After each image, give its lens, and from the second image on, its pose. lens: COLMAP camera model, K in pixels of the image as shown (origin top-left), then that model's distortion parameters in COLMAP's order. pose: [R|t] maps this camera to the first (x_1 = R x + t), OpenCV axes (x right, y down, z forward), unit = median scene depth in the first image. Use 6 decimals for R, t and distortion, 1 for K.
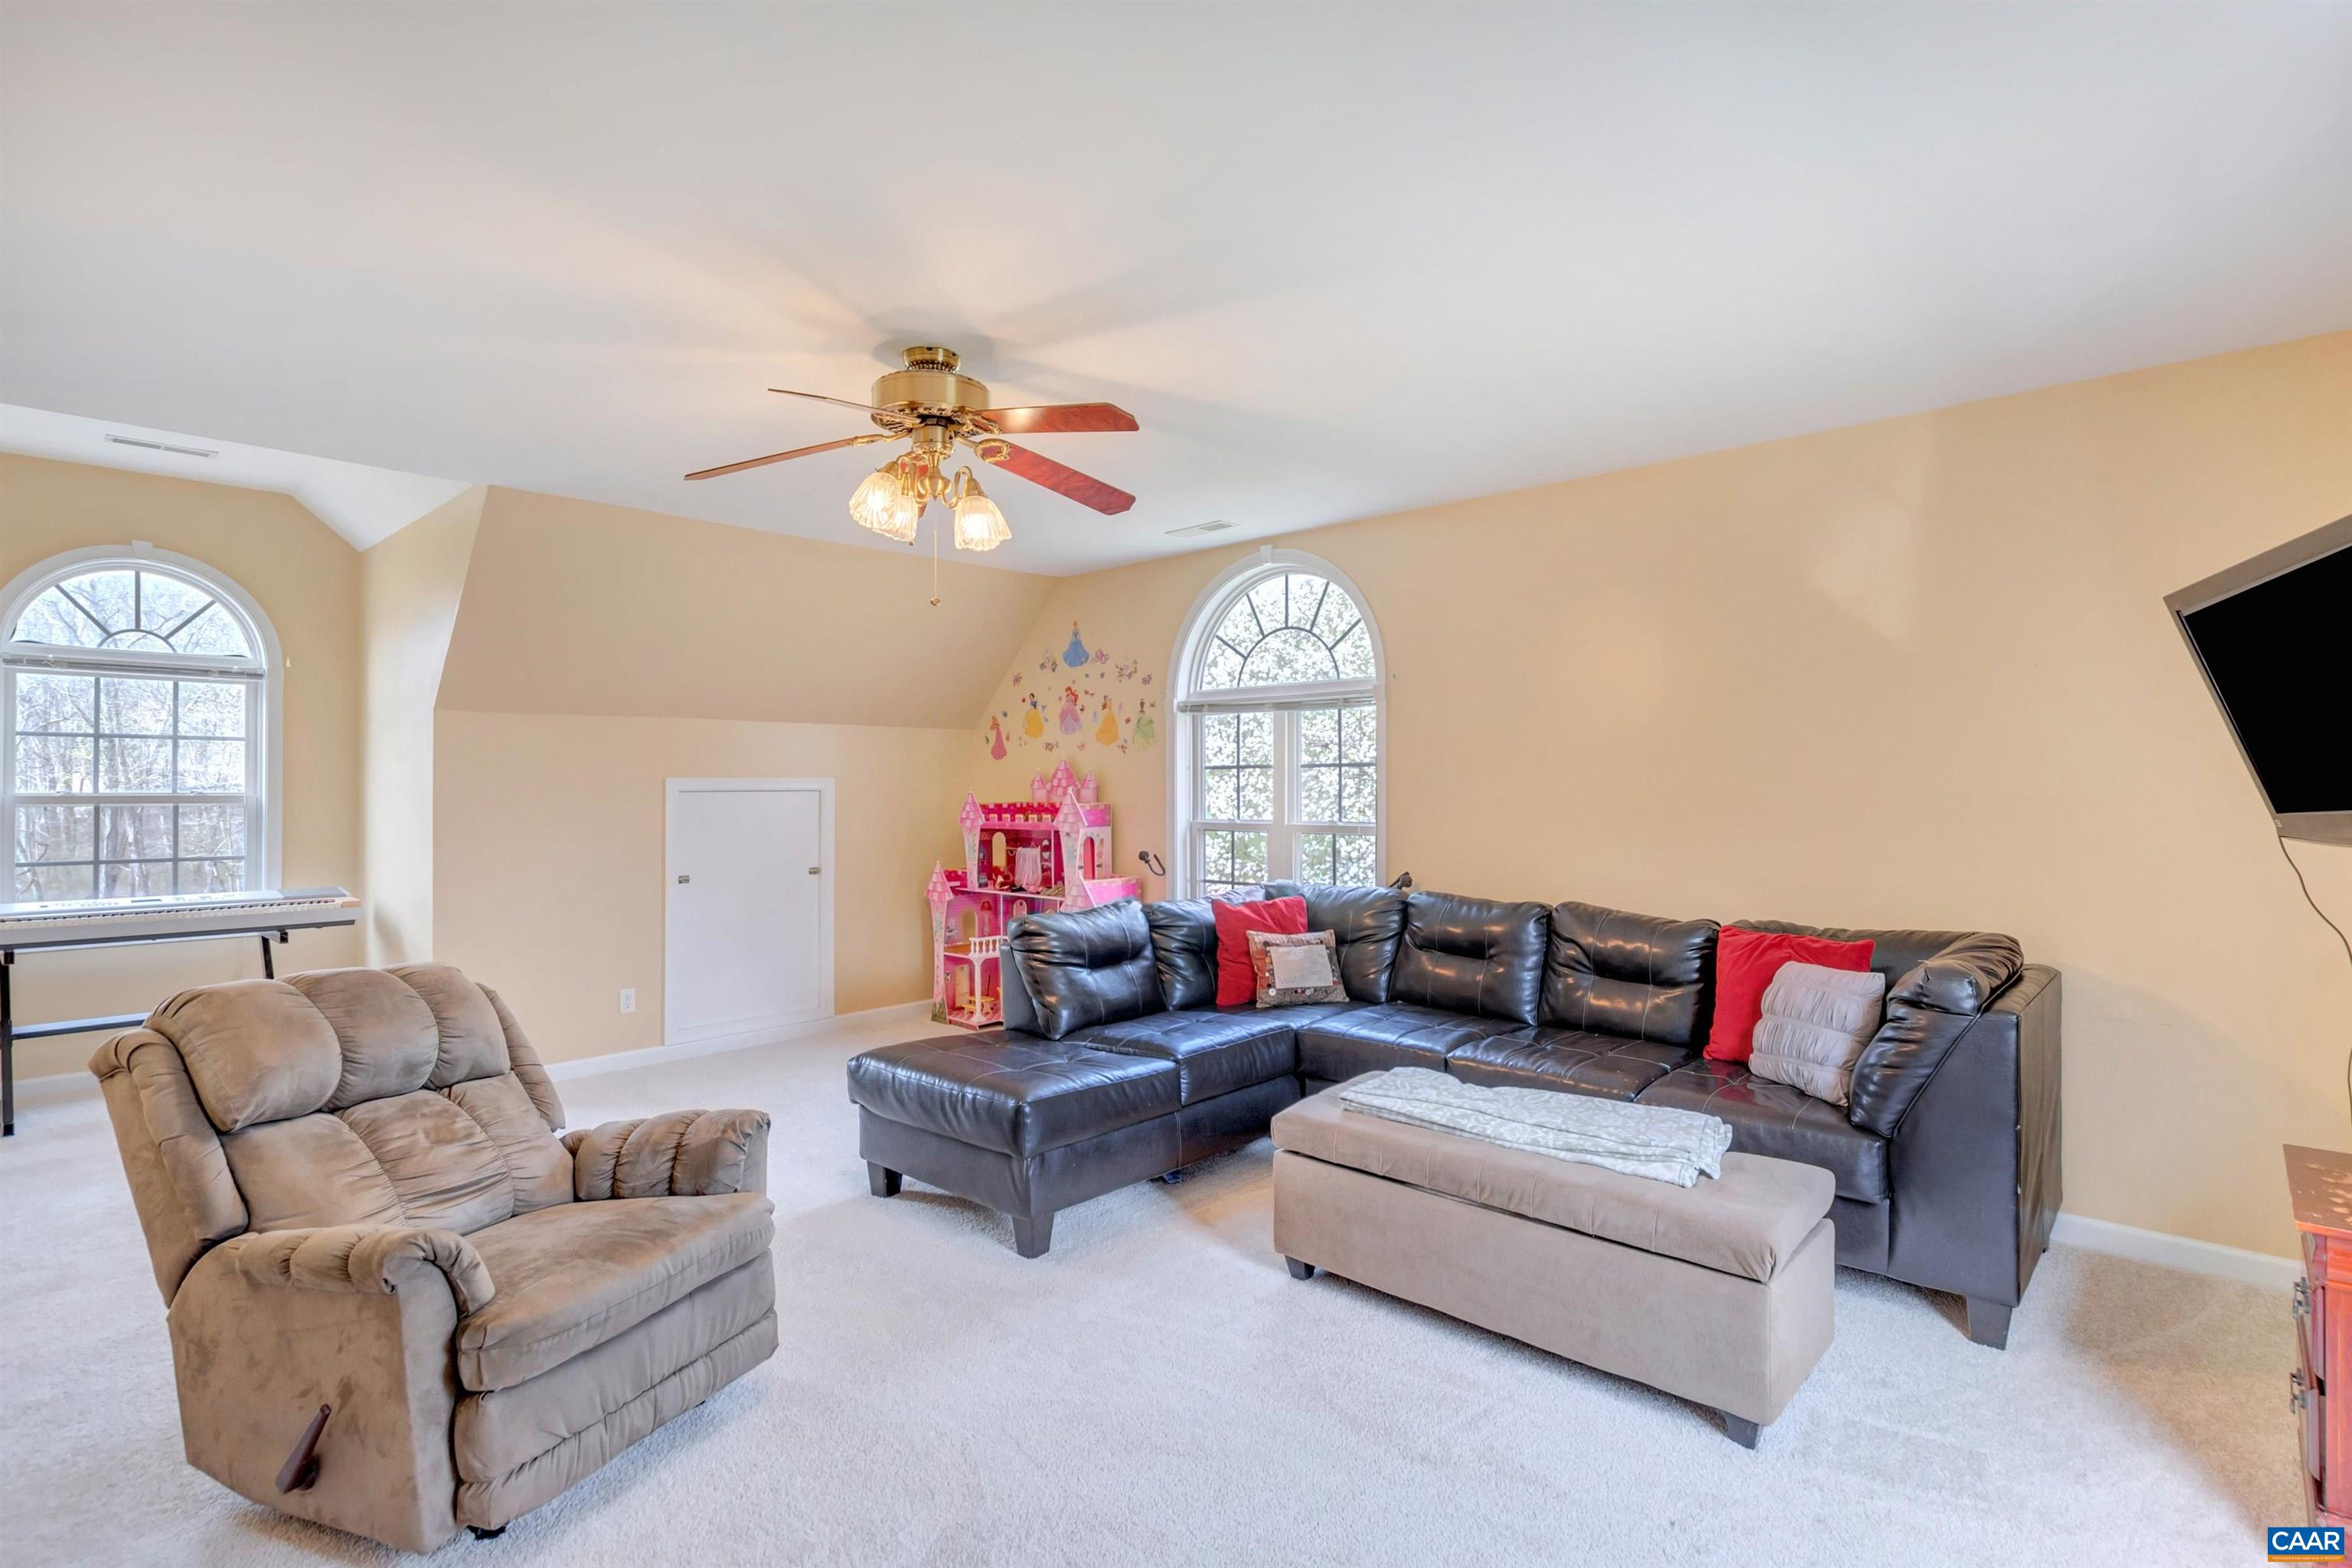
lens RADIAL K [[1101.2, 0, 1138.5], [0, 1101.2, 778.3], [0, 0, 1]] dist [0.004963, 0.000255]
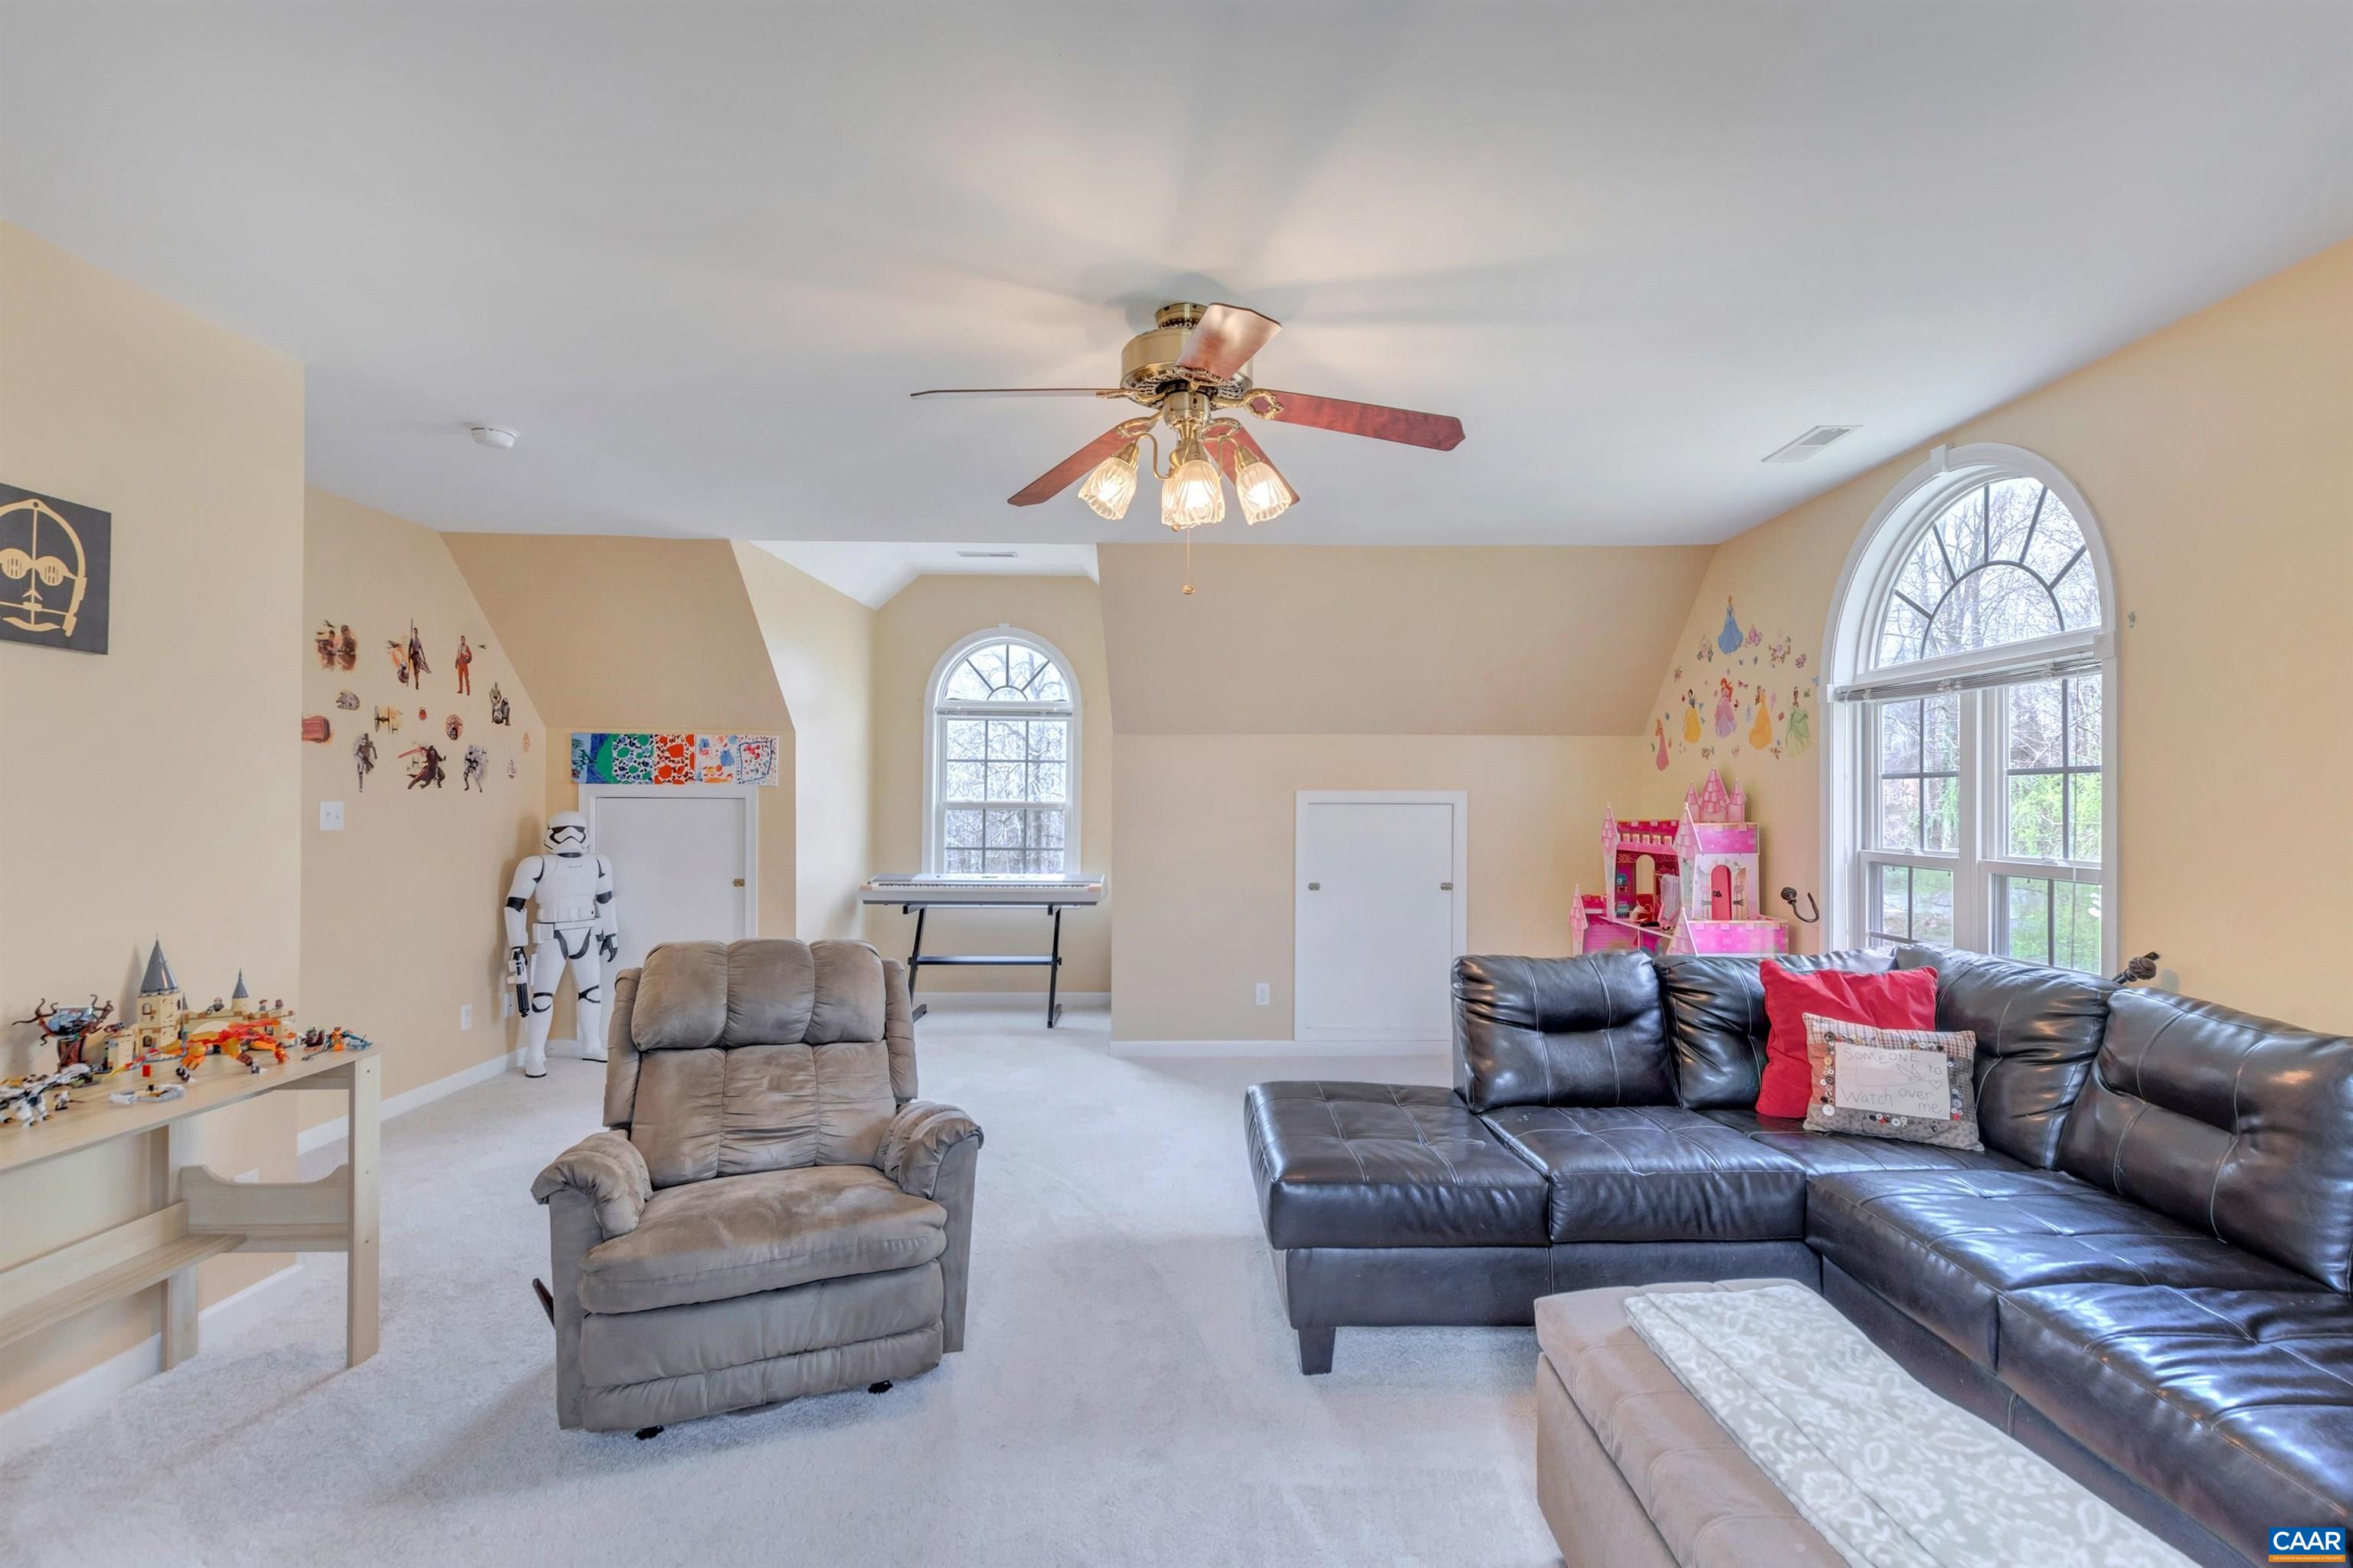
lens RADIAL K [[1042.9, 0, 1225.6], [0, 1042.9, 786.3], [0, 0, 1]] dist [0.002349, -0.000045]
pose [[0.728054, -0.002193, -0.685516, 0.236683], [-0.002389, 0.999981, -0.005737, 0.001586], [0.685516, 0.005815, 0.728035, 0.234360]]
